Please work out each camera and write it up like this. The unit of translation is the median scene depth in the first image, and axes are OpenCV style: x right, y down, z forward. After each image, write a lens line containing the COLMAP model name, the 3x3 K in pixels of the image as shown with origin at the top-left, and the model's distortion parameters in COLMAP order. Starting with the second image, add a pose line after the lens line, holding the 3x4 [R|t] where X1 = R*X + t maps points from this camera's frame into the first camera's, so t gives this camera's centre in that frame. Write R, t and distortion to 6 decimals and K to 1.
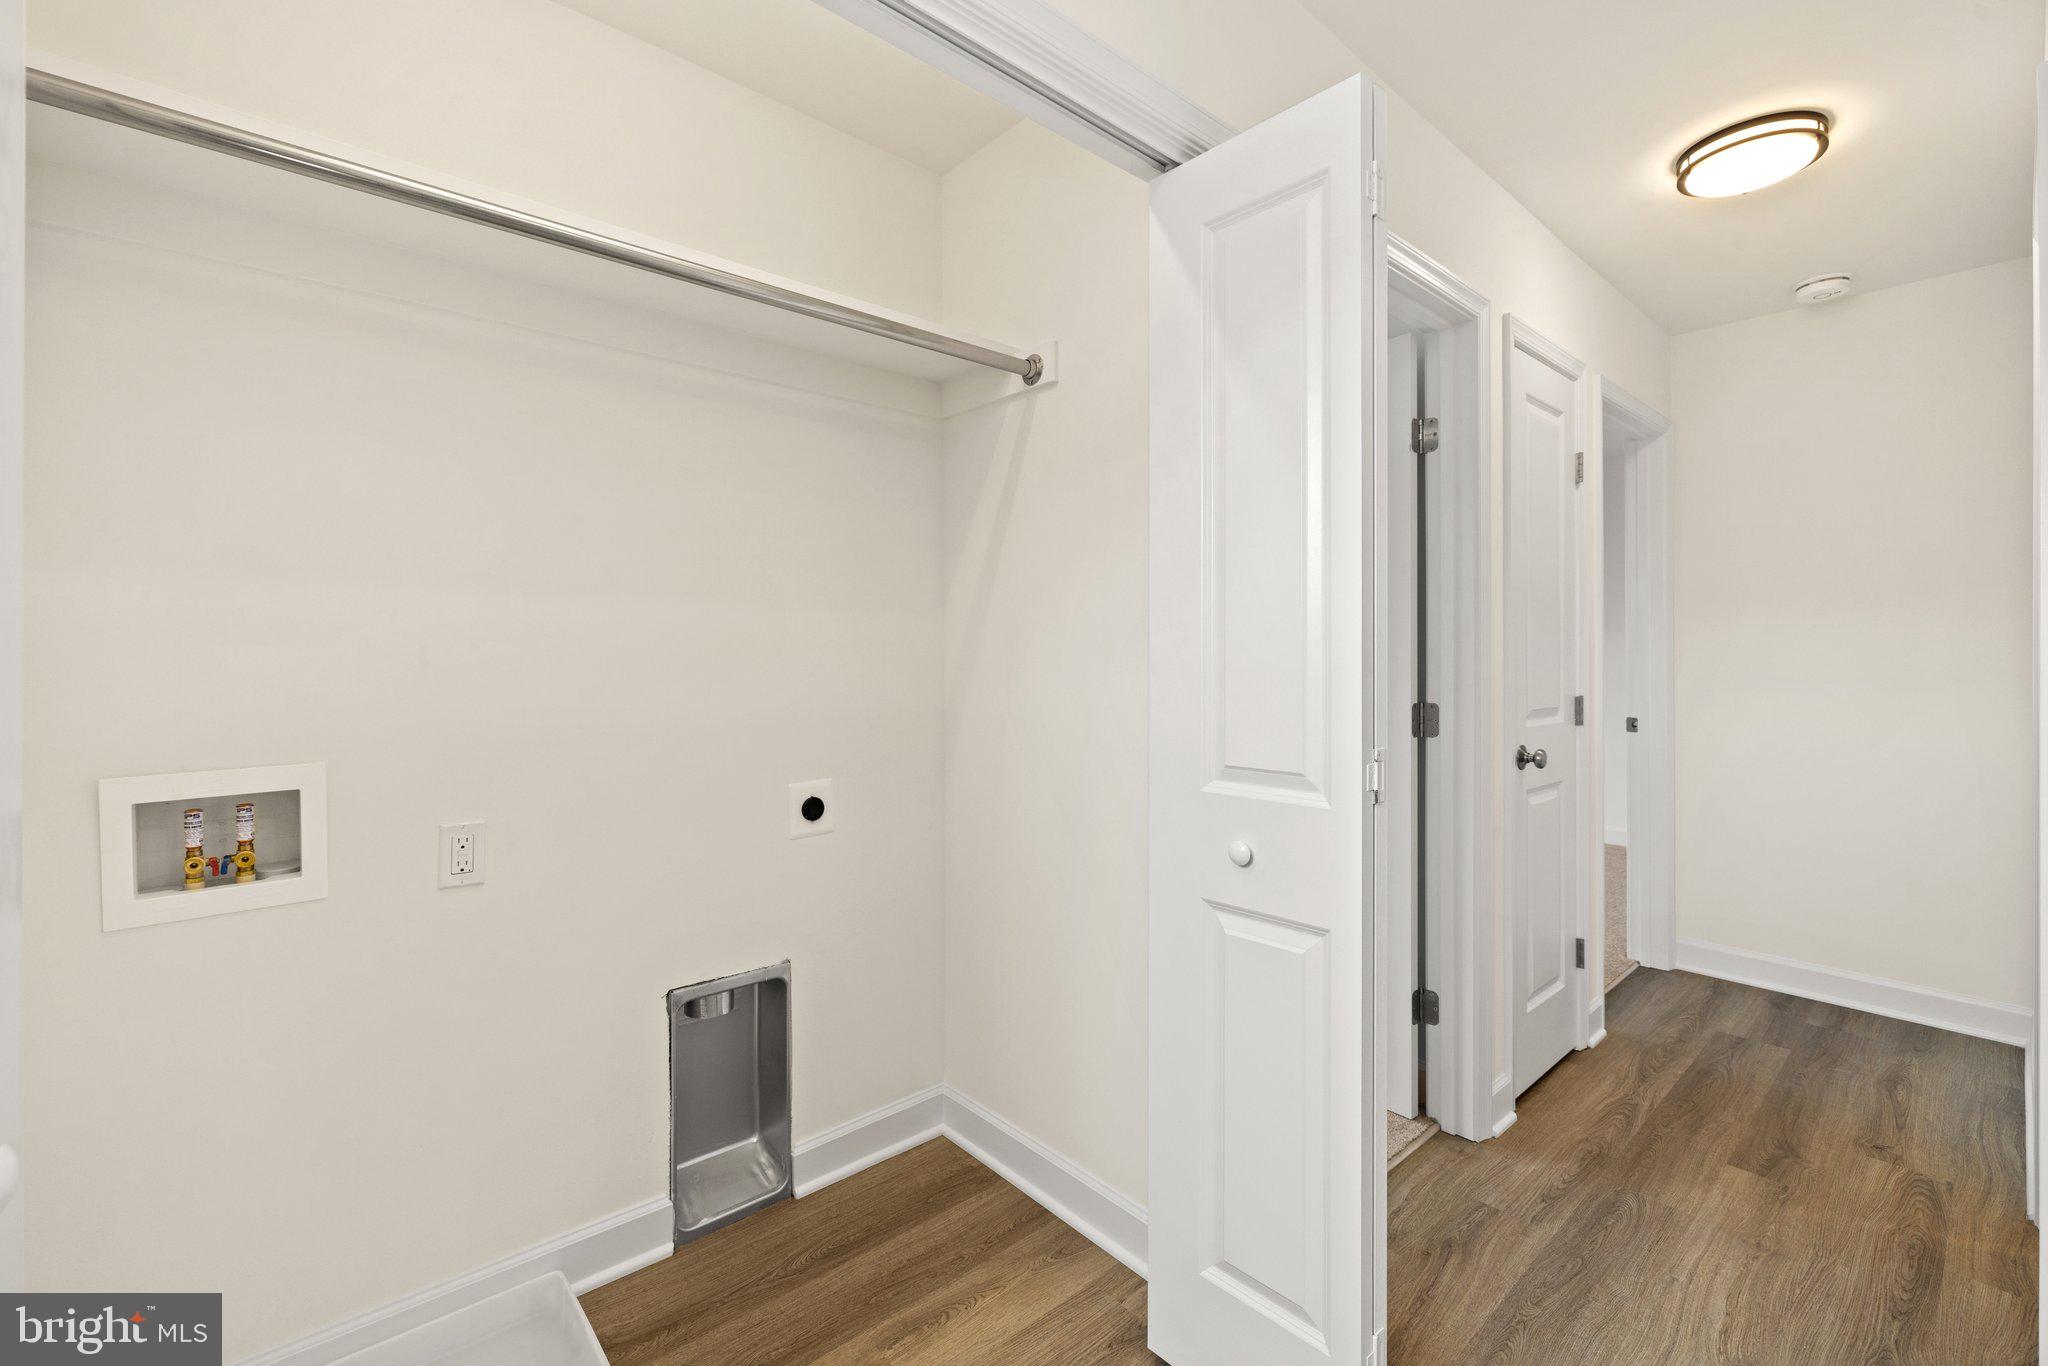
lens RADIAL K [[867.3, 0, 1010.8], [0, 867.3, 671.5], [0, 0, 1]] dist [0.004593, -0.000252]
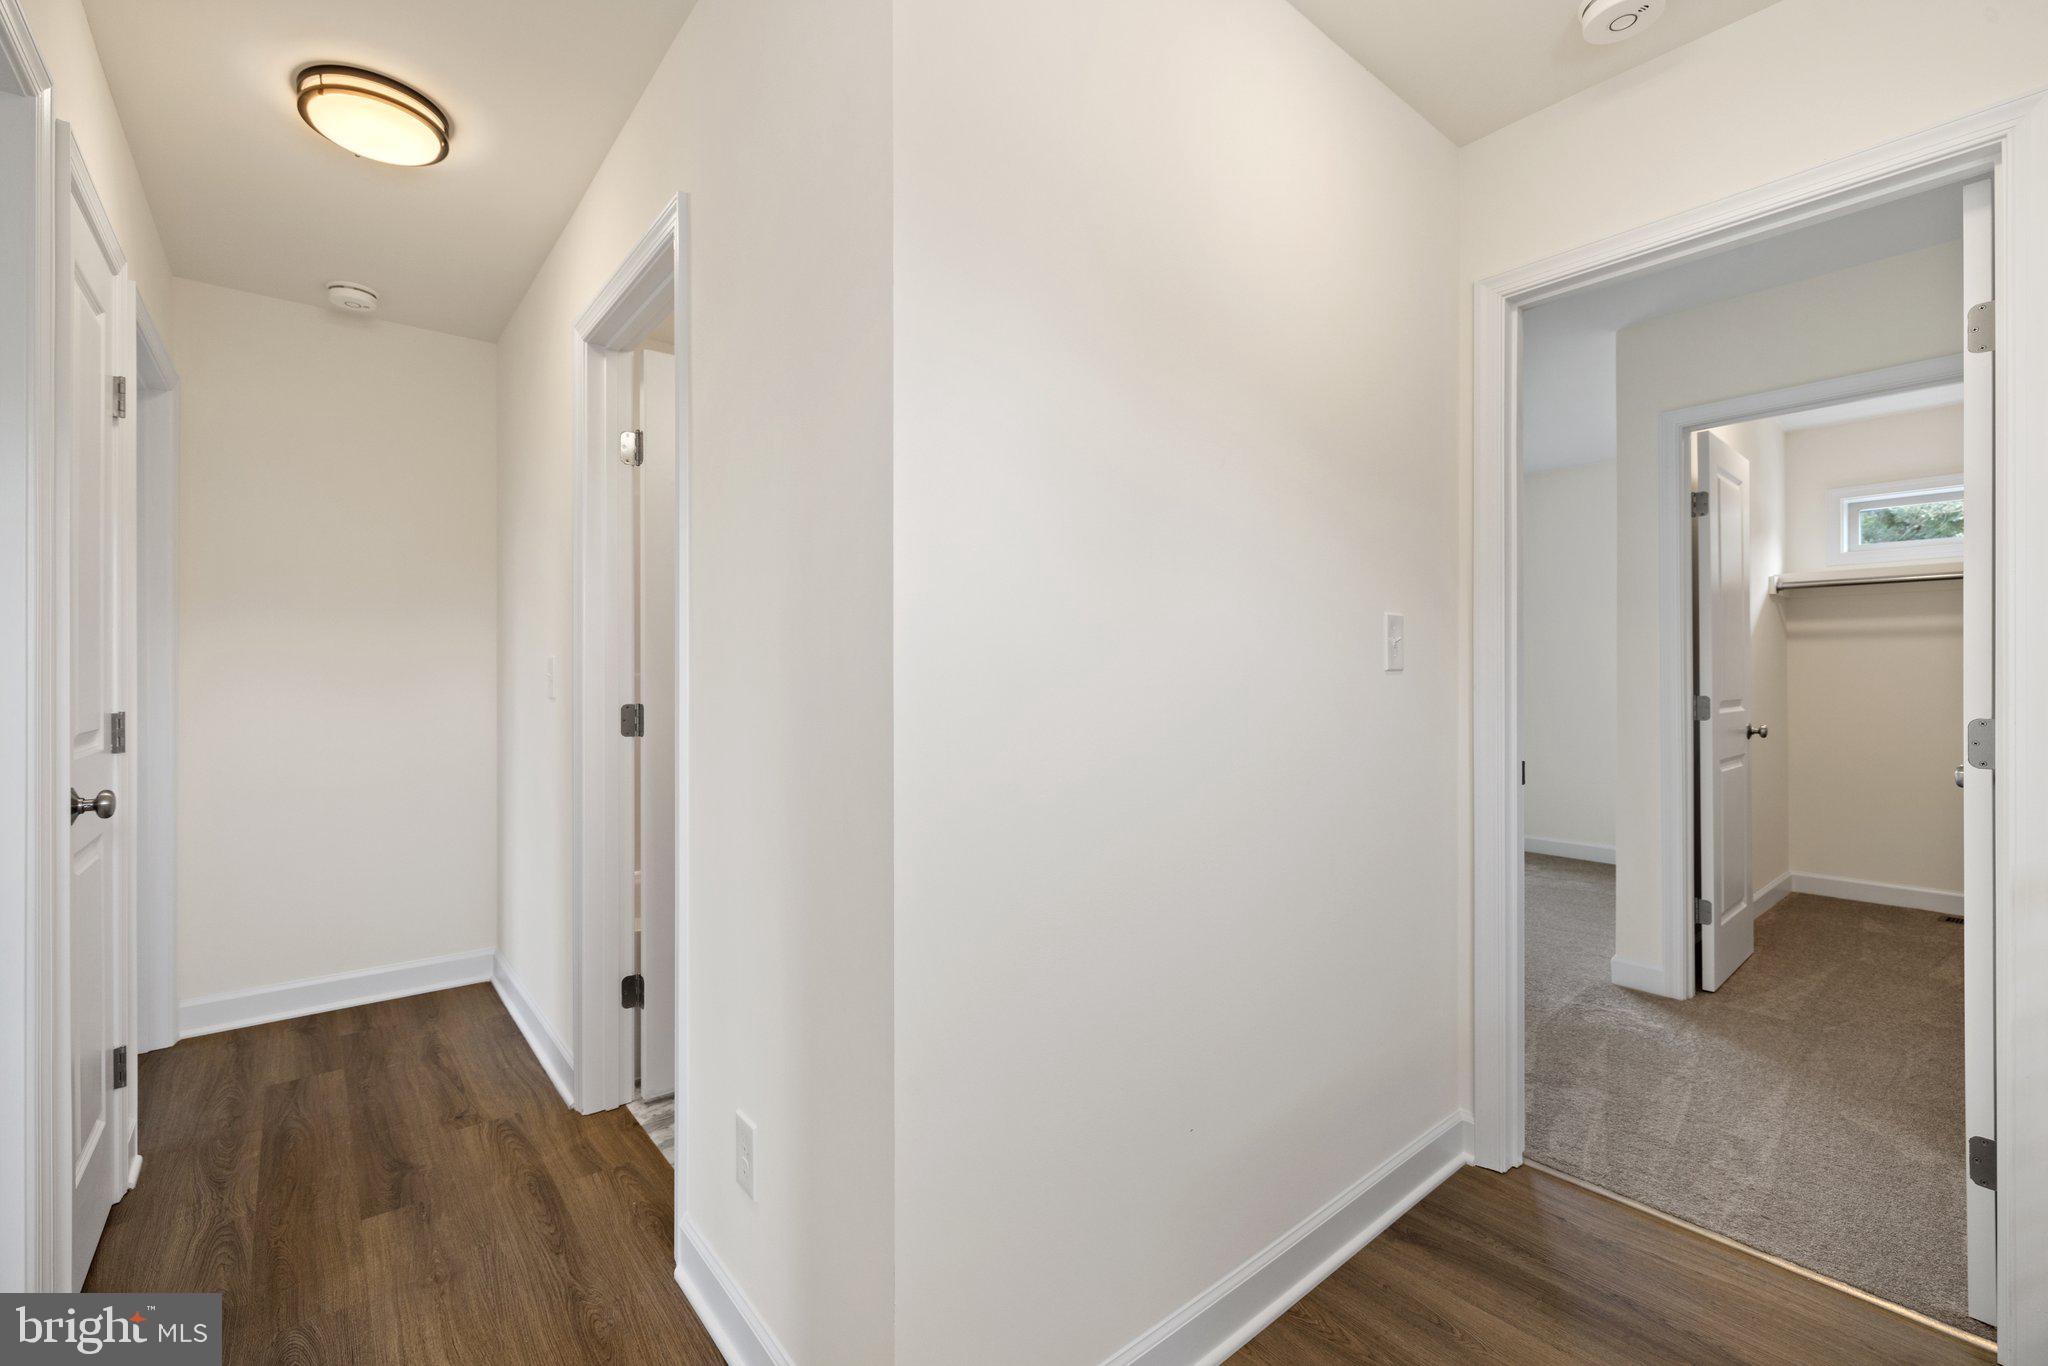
lens RADIAL K [[867.3, 0, 1009.6], [0, 867.3, 670.7], [0, 0, 1]] dist [0.004593, -0.000252]
pose [[0.053233, -0.000772, 0.998582, -0.036269], [0.022231, 0.999753, -0.000412, 0.010531], [-0.998335, 0.022221, 0.053237, 0.233732]]
